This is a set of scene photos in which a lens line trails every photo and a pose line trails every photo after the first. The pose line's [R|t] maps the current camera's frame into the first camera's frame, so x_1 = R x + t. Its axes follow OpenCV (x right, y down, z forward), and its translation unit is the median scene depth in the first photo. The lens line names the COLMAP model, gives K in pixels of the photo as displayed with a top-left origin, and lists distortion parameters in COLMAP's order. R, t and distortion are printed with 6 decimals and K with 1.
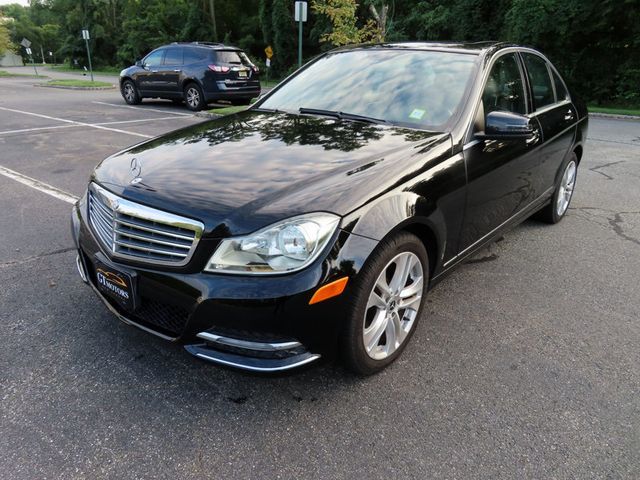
lens RADIAL K [[463.6, 0, 320.0], [0, 463.6, 240.0], [0, 0, 1]] dist [-0.009595, 0.006367]
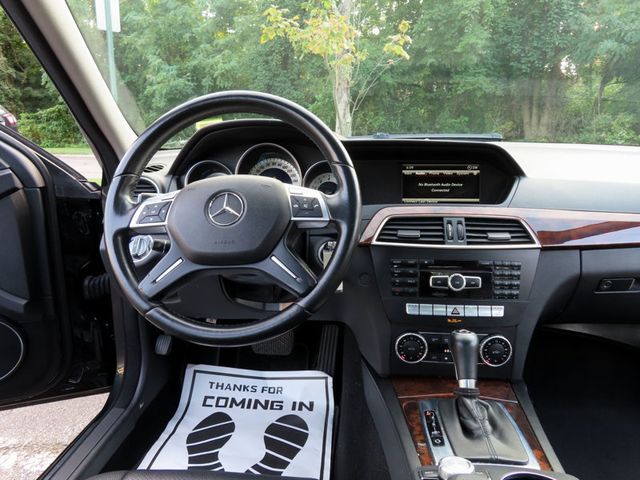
lens RADIAL K [[458.1, 0, 320.0], [0, 458.1, 240.0], [0, 0, 1]] dist [-0.007218, 0.004404]
pose [[0.839886, -0.142780, 0.523646, -0.109427], [0.200492, 0.978158, -0.054864, -0.117784], [-0.504375, 0.151066, 0.850167, 0.344433]]
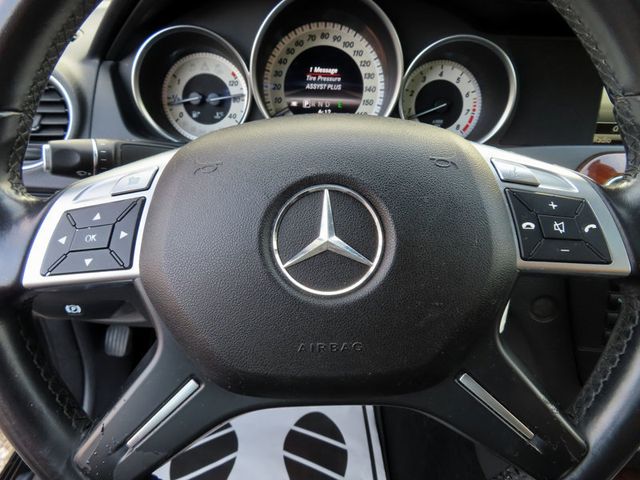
lens RADIAL K [[458.1, 0, 320.0], [0, 458.1, 240.0], [0, 0, 1]] dist [-0.007218, 0.004404]
pose [[0.781526, -0.299551, 0.547254, -0.101036], [0.192372, 0.950153, 0.245363, -0.126893], [-0.593474, -0.086481, 0.800194, 0.373066]]
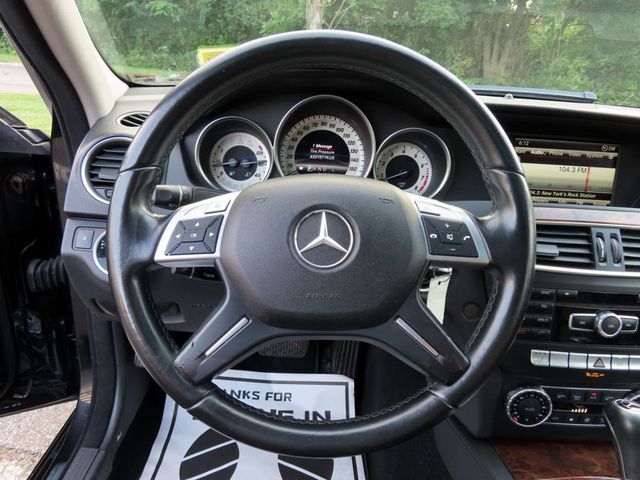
lens RADIAL K [[459.8, 0, 318.7], [0, 459.8, 241.1], [0, 0, 1]] dist [-0.006677, 0.003840]
pose [[0.781120, -0.199577, 0.591625, -0.108246], [0.162488, 0.979867, 0.116014, -0.126423], [-0.602868, 0.005511, 0.797822, 0.364265]]
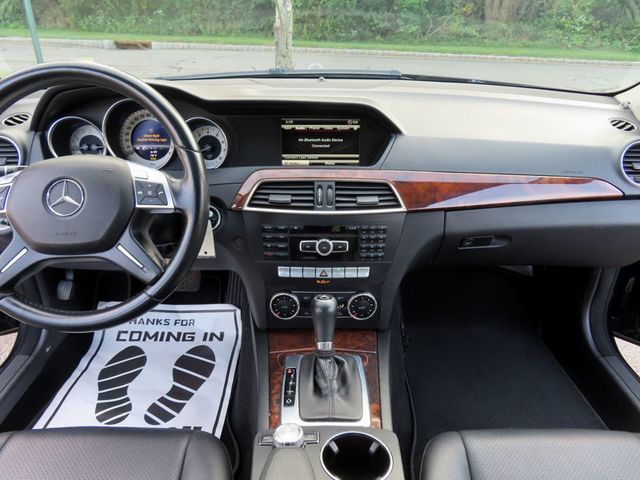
lens RADIAL K [[457.1, 0, 318.8], [0, 457.1, 241.4], [0, 0, 1]] dist [-0.005453, -0.000866]
pose [[0.789452, -0.286229, 0.542990, -0.100336], [0.211980, 0.957327, 0.196443, -0.123603], [-0.576047, -0.039979, 0.816438, 0.338542]]
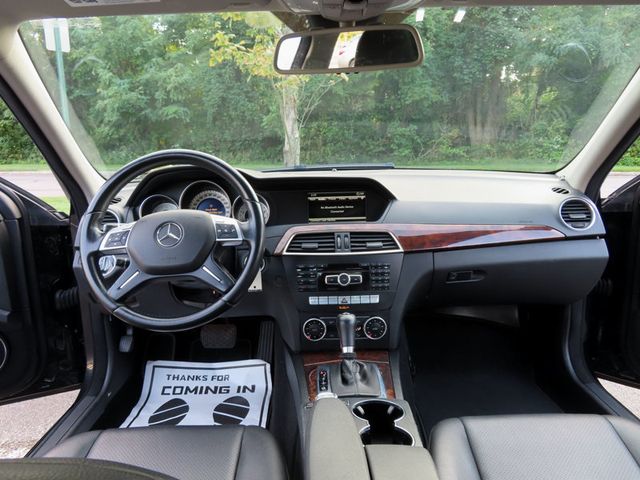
lens RADIAL K [[457.2, 0, 320.0], [0, 457.2, 240.0], [0, 0, 1]] dist [-0.006482, 0.002932]
pose [[0.787239, -0.165927, 0.593904, -0.113941], [0.244049, 0.968316, -0.052962, -0.116124], [-0.566299, 0.186636, 0.802791, 0.326683]]
